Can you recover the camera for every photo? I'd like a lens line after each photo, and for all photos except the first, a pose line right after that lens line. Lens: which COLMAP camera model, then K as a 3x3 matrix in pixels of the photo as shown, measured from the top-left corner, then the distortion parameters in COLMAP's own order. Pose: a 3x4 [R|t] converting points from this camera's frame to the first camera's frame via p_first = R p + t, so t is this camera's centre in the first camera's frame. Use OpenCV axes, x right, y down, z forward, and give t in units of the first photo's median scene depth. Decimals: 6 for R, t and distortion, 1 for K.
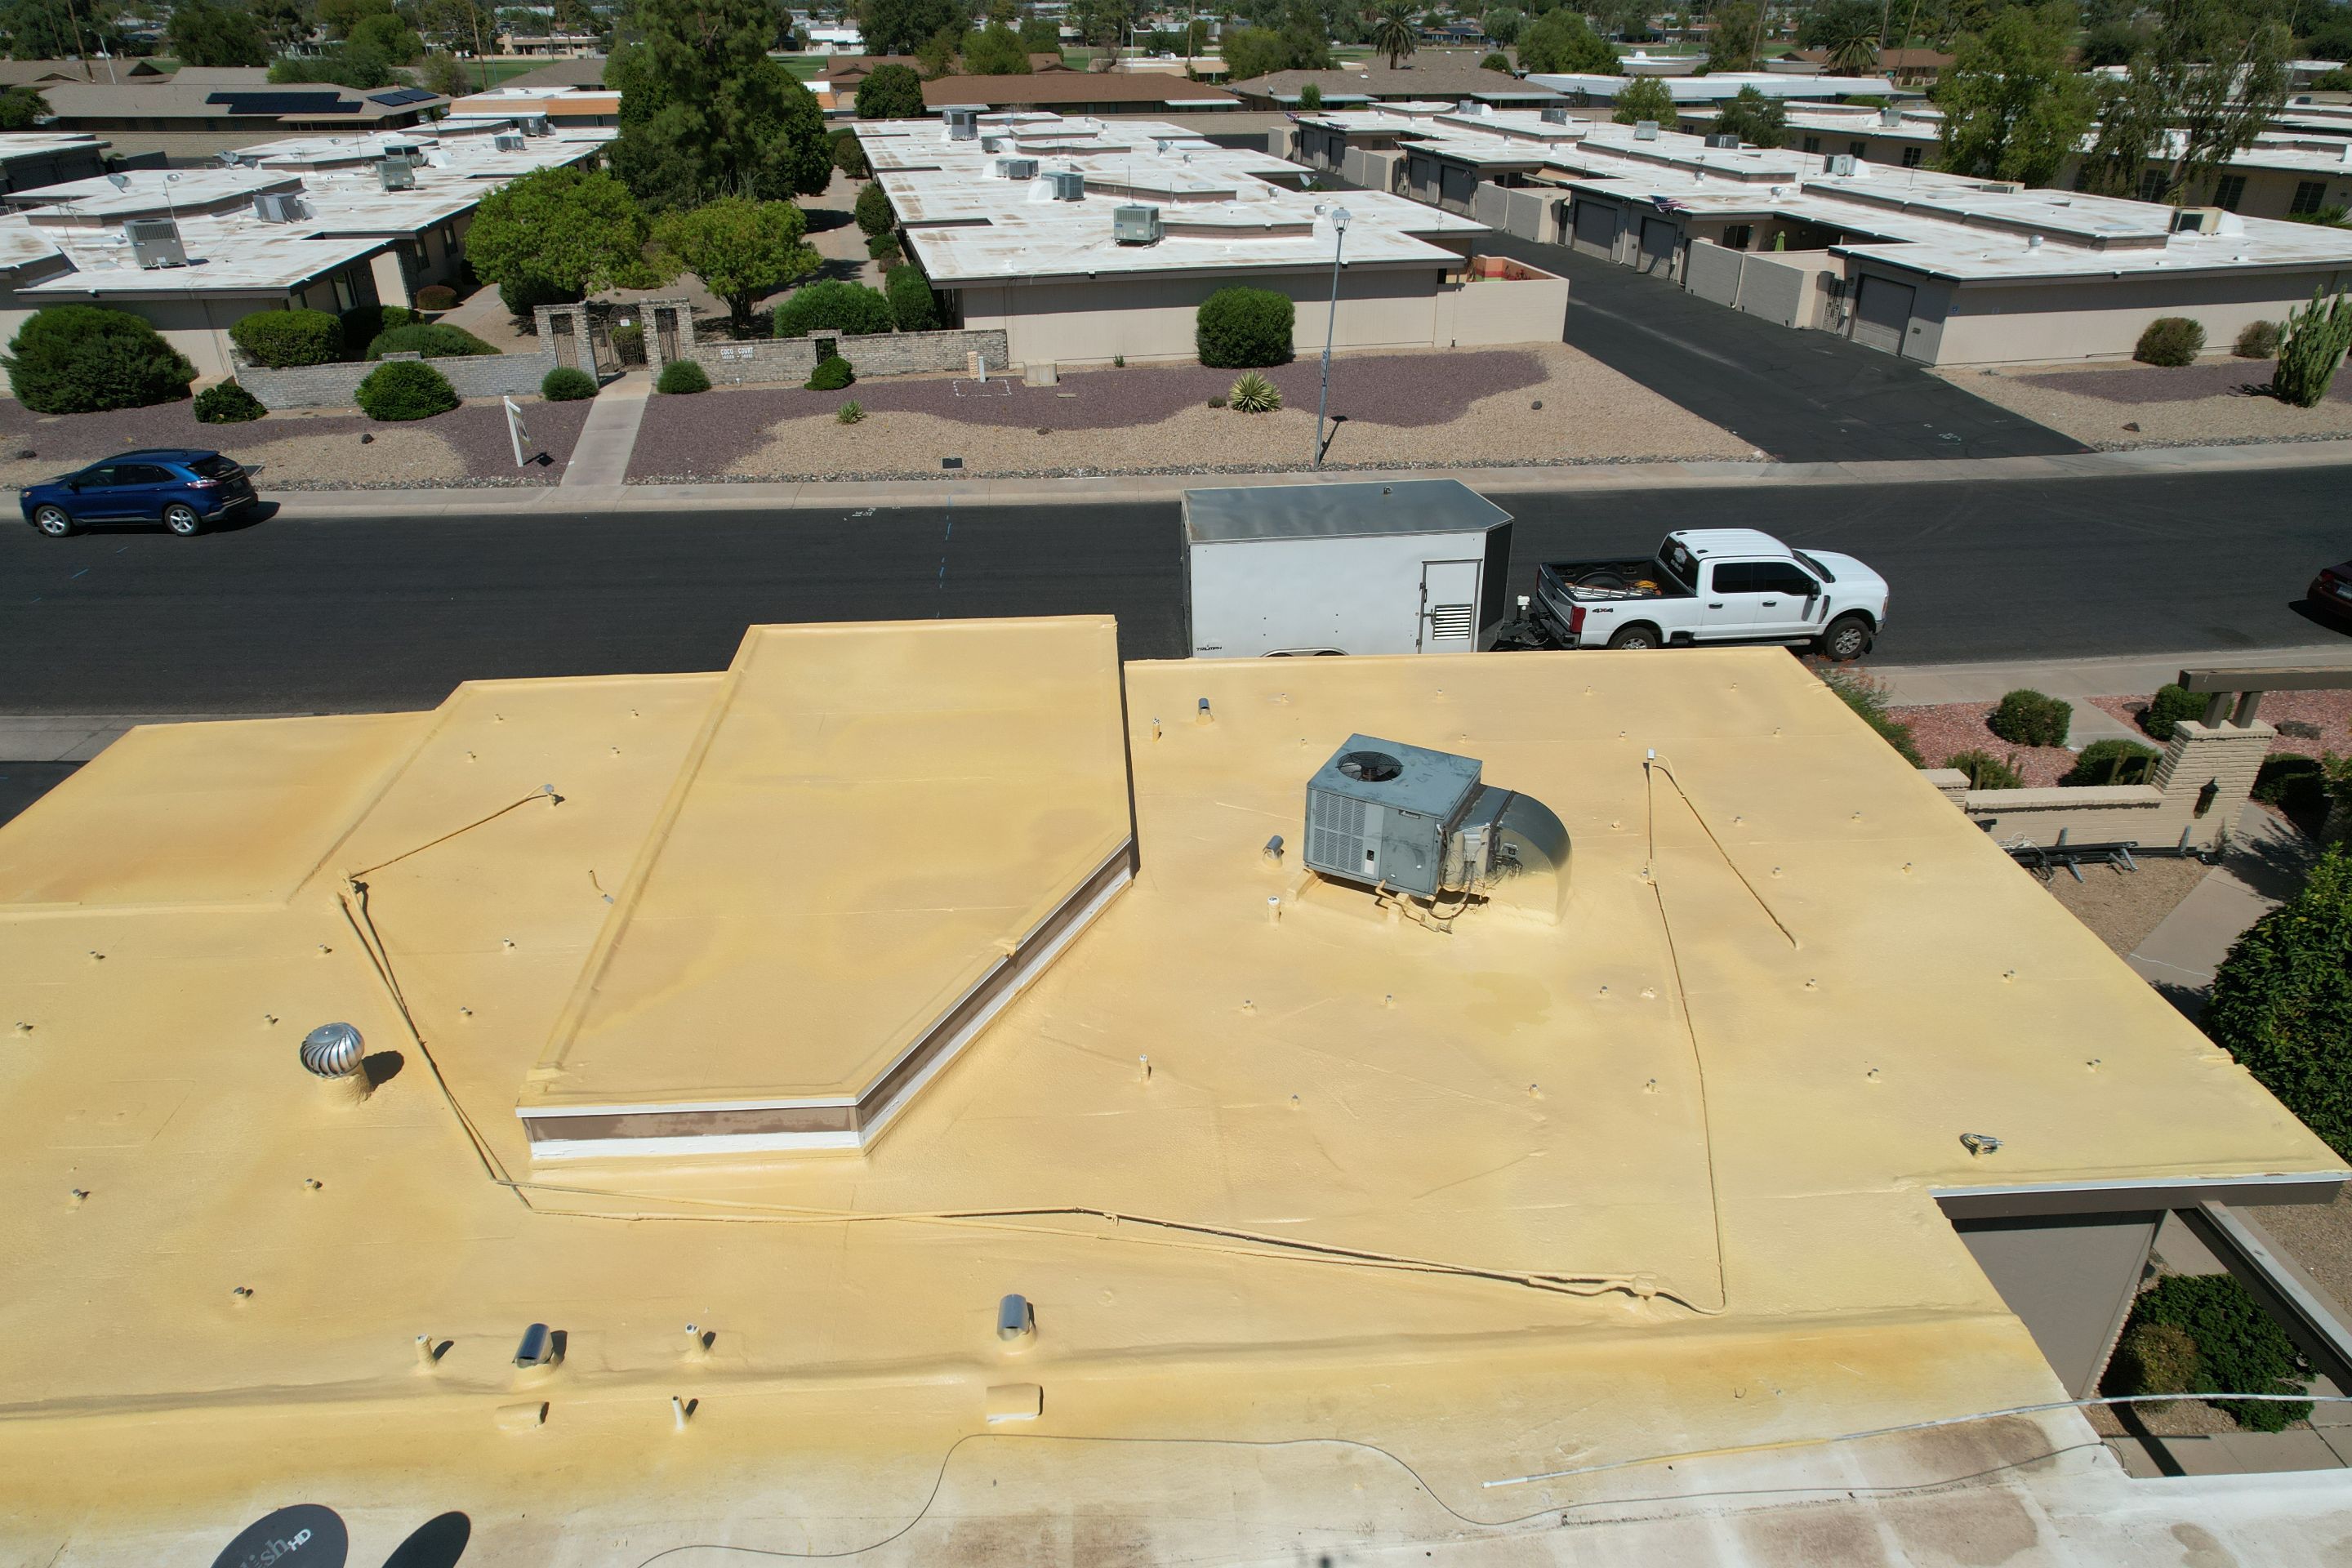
lens RADIAL K [[1506.5, 0, 1166.8], [0, 1506.5, 792.0], [0, 0, 1]] dist [-0.081906, 0.075388]
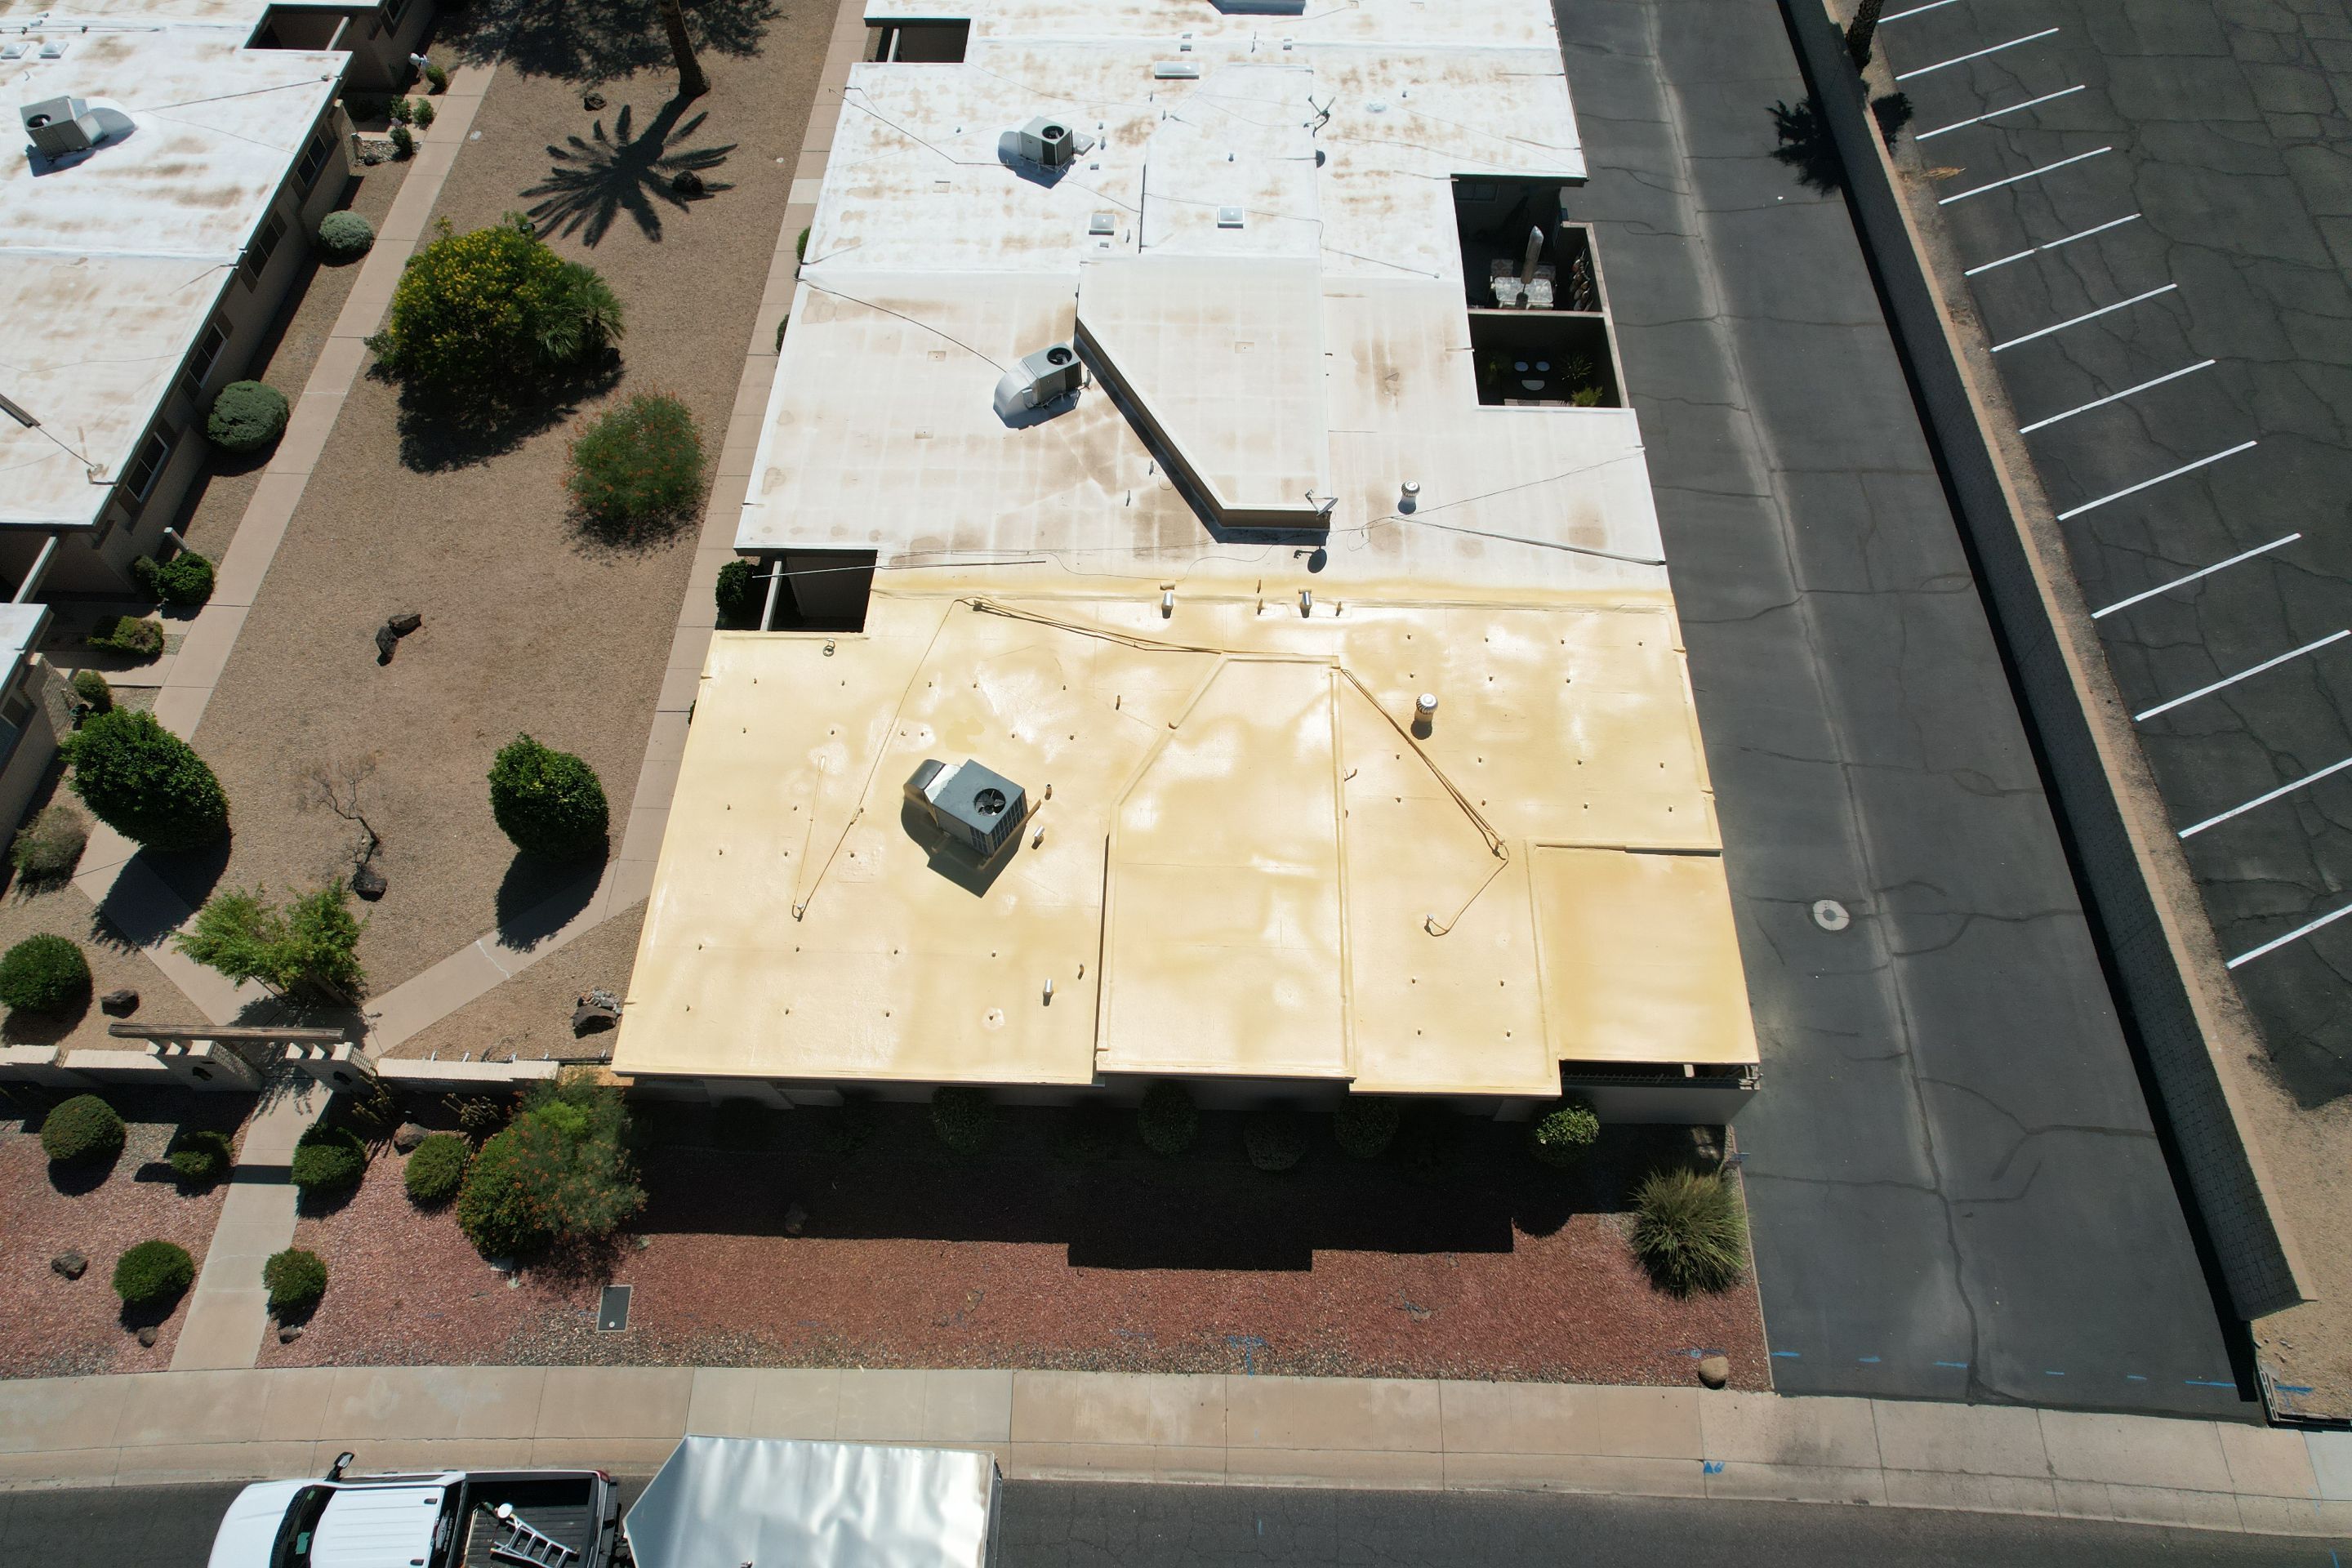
lens RADIAL K [[1506.5, 0, 1166.8], [0, 1506.5, 792.0], [0, 0, 1]] dist [-0.081906, 0.075388]
pose [[-0.996189, -0.072363, 0.048690, -0.065581], [0.043479, 0.071922, 0.996462, -0.671890], [-0.075609, 0.994782, -0.068501, 0.370756]]
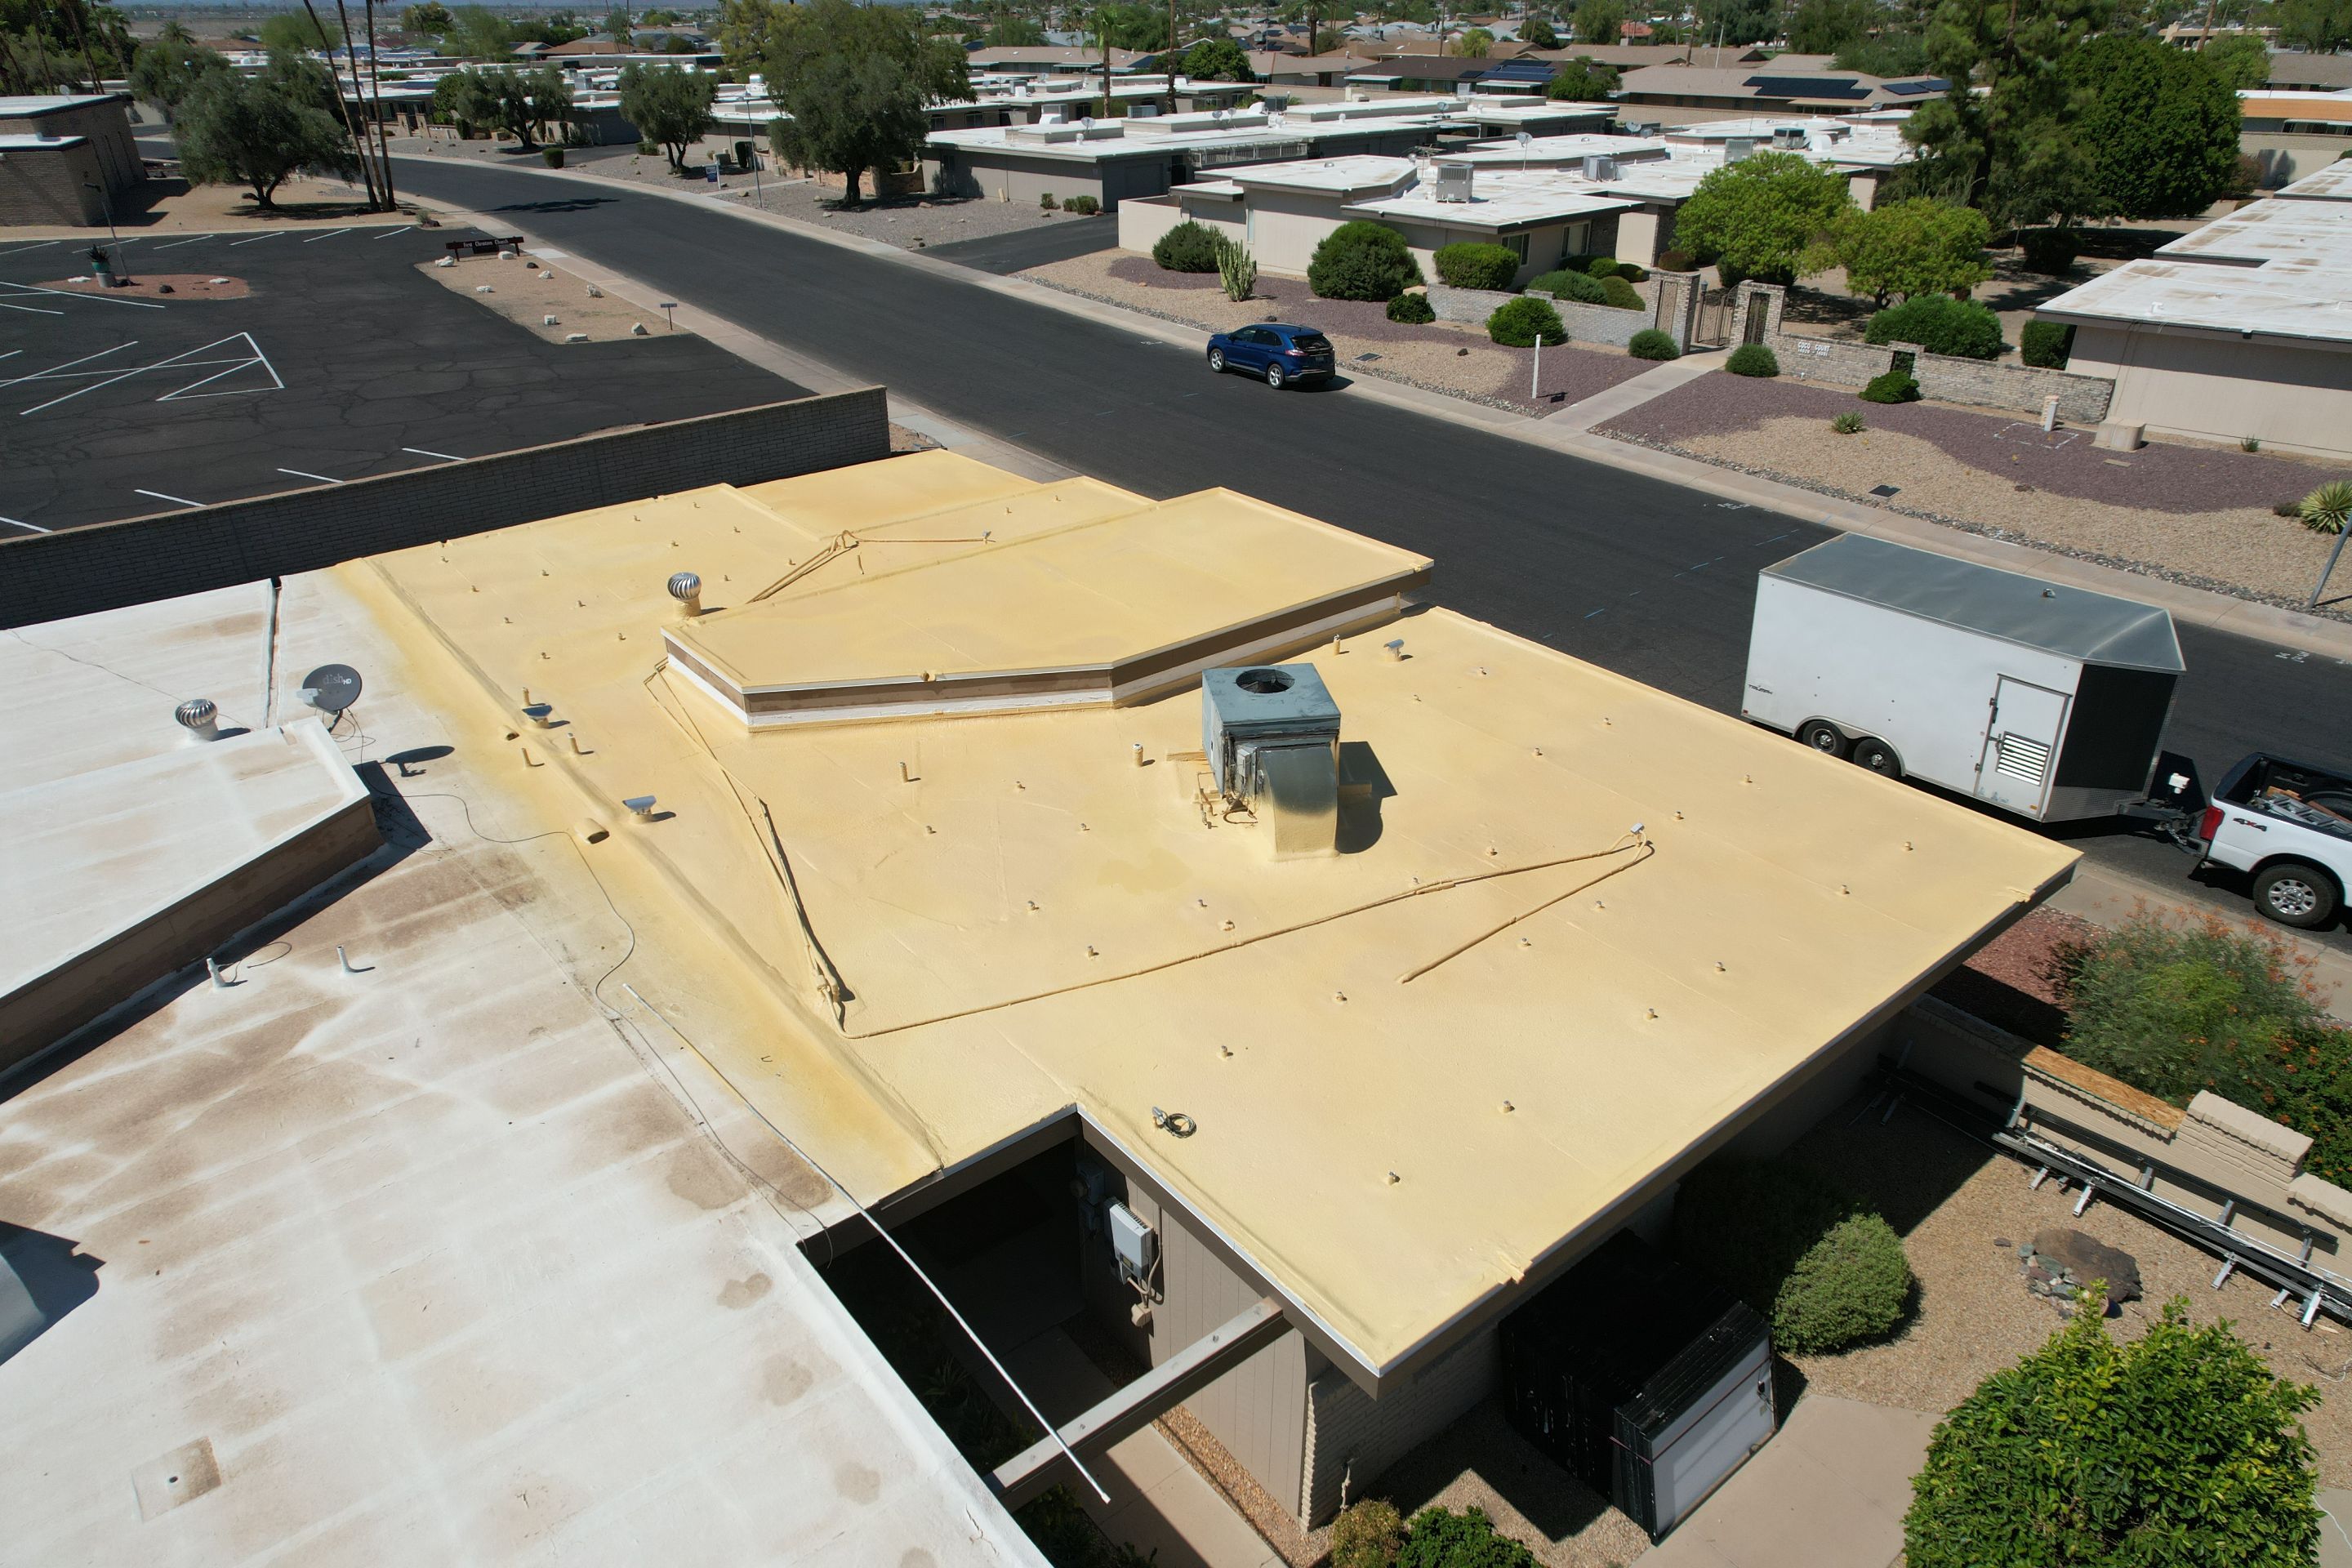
lens RADIAL K [[1506.5, 0, 1166.8], [0, 1506.5, 792.0], [0, 0, 1]] dist [-0.081906, 0.075388]
pose [[0.573207, 0.383514, -0.724121, 0.313523], [-0.380100, 0.907329, 0.179663, -0.038677], [0.725919, 0.172254, 0.665861, 0.072840]]
